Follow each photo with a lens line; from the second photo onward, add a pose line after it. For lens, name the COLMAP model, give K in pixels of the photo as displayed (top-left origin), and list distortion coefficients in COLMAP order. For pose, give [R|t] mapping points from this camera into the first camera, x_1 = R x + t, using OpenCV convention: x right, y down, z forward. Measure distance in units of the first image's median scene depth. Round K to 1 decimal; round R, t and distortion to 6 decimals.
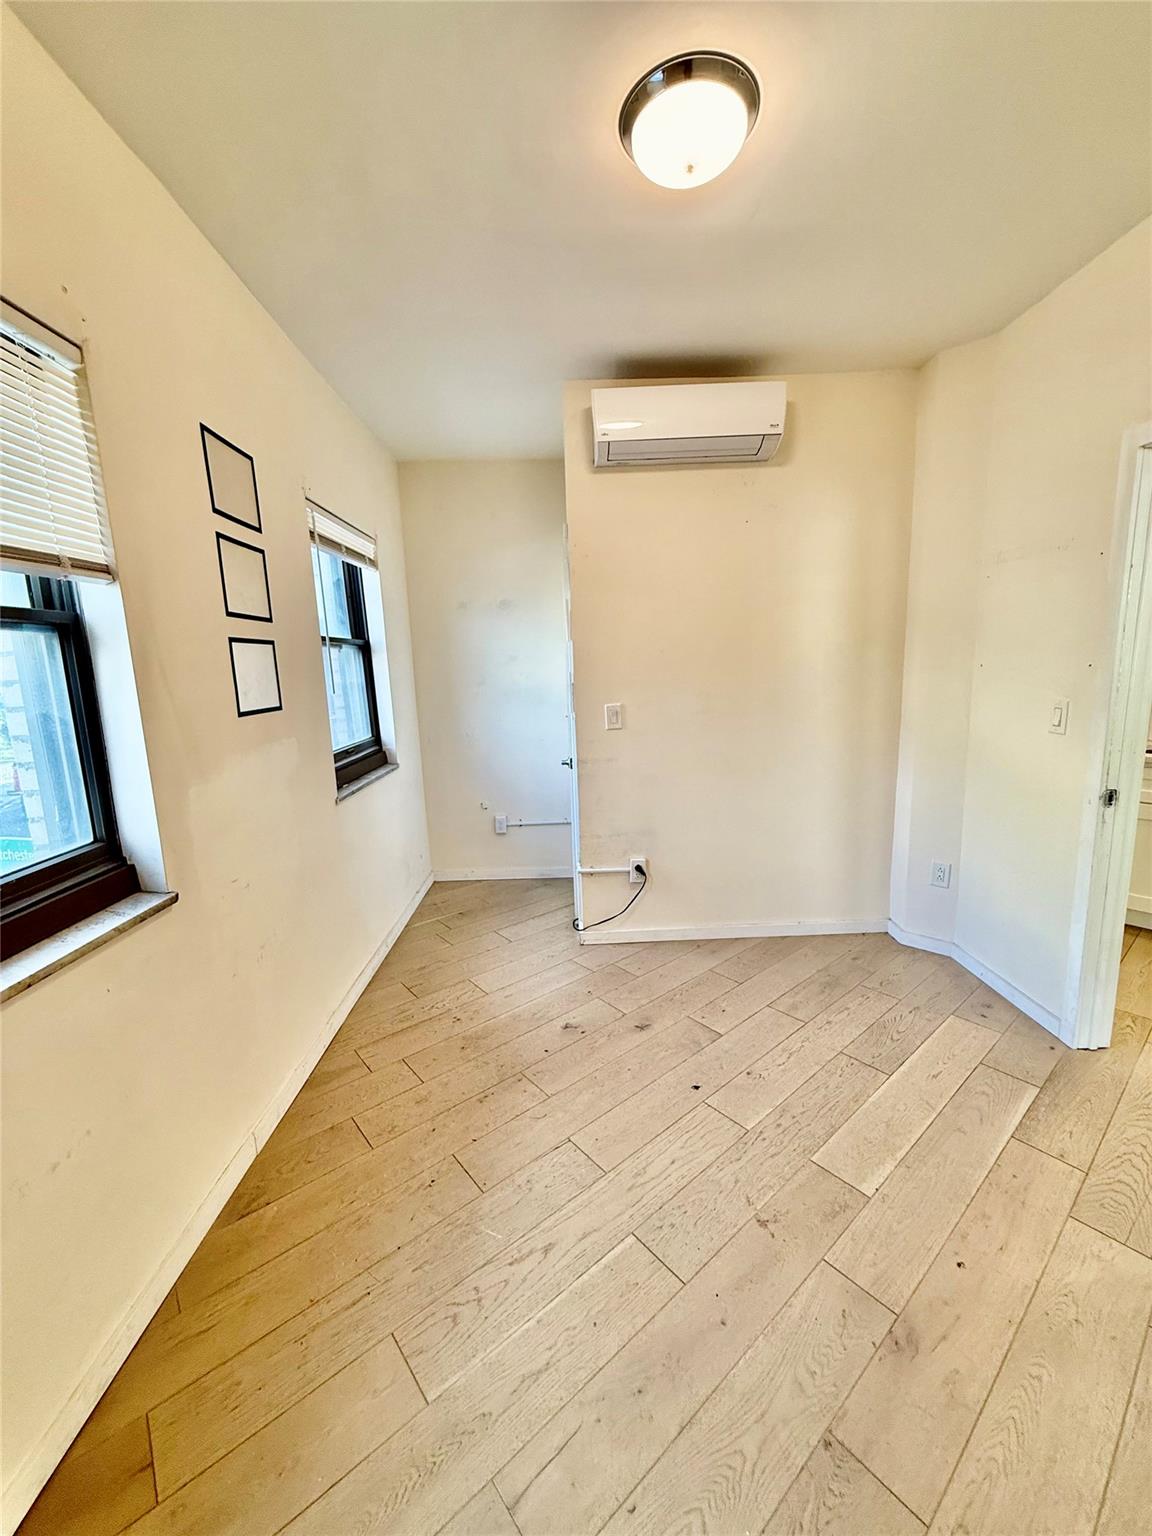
lens RADIAL K [[611.8, 0, 574.2], [0, 611.8, 769.6], [0, 0, 1]] dist [-0.000650, -0.000308]
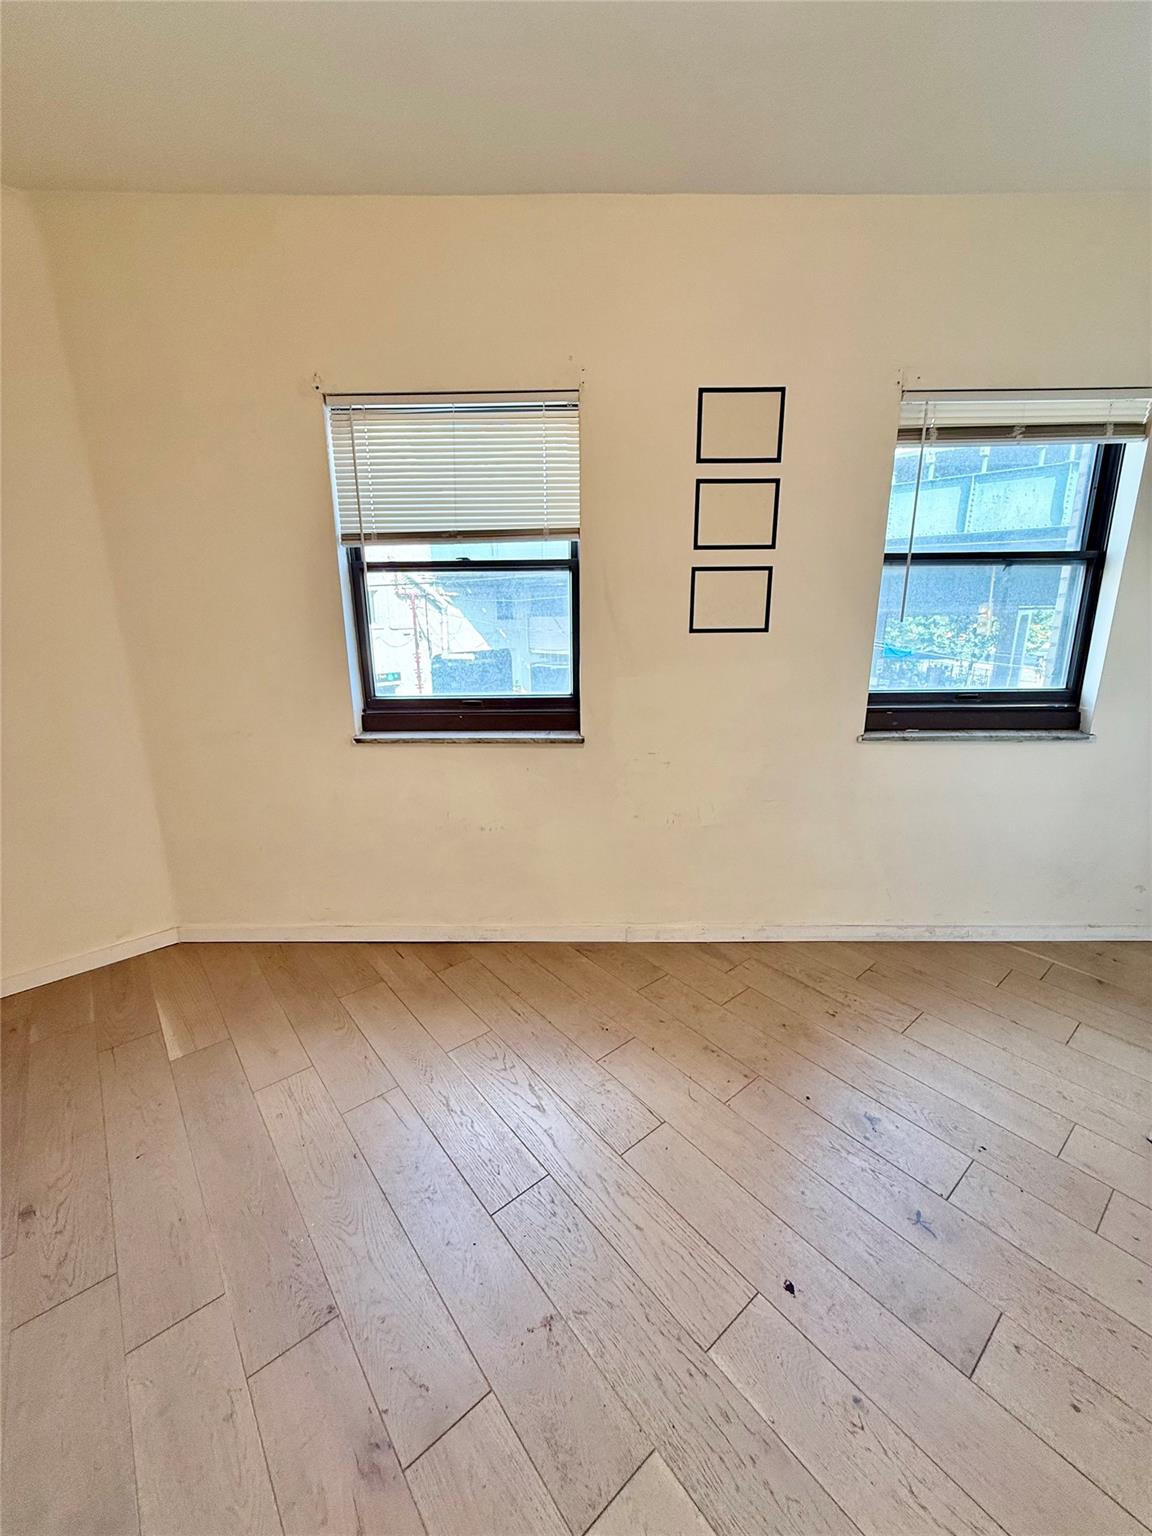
lens RADIAL K [[611.8, 0, 574.2], [0, 611.8, 769.6], [0, 0, 1]] dist [-0.000650, -0.000308]
pose [[-0.011392, 0.296183, -0.955063, 0.752805], [-0.163447, 0.941728, 0.293997, -0.154939], [0.986486, 0.159452, 0.037682, 0.782353]]
